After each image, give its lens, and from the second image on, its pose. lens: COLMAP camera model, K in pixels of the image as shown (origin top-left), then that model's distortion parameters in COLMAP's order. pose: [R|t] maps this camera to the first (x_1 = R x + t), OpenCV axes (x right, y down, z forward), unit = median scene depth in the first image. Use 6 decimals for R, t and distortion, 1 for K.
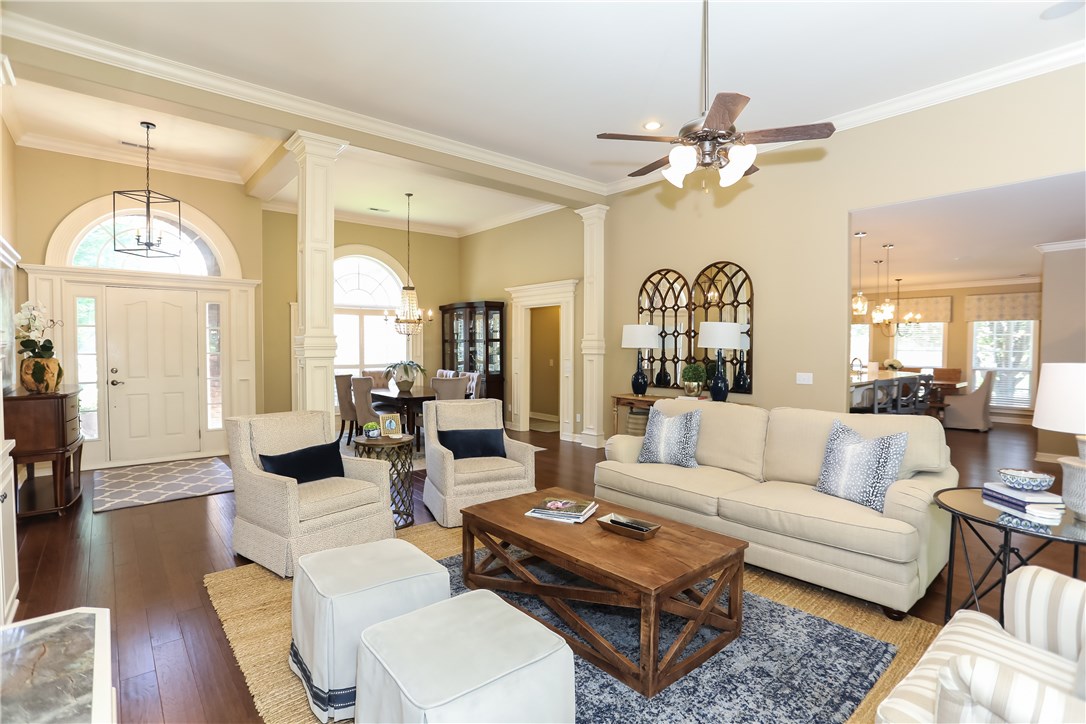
lens RADIAL K [[529.0, 0, 541.7], [0, 529.0, 364.8], [0, 0, 1]] dist [-0.051624, 0.018311]
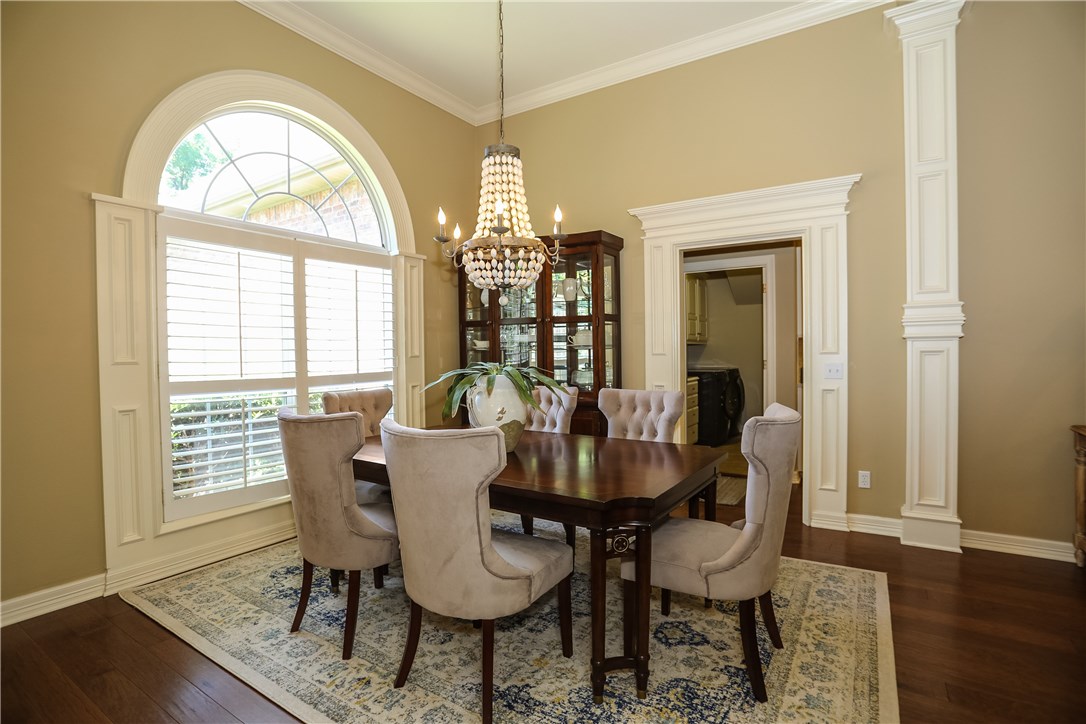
lens RADIAL K [[529.0, 0, 540.6], [0, 529.0, 362.5], [0, 0, 1]] dist [-0.051624, 0.018311]
pose [[0.958272, -0.027336, 0.284547, -0.397015], [0.029690, 0.999551, -0.003963, -0.008030], [-0.284311, 0.012246, 0.958654, 0.785252]]
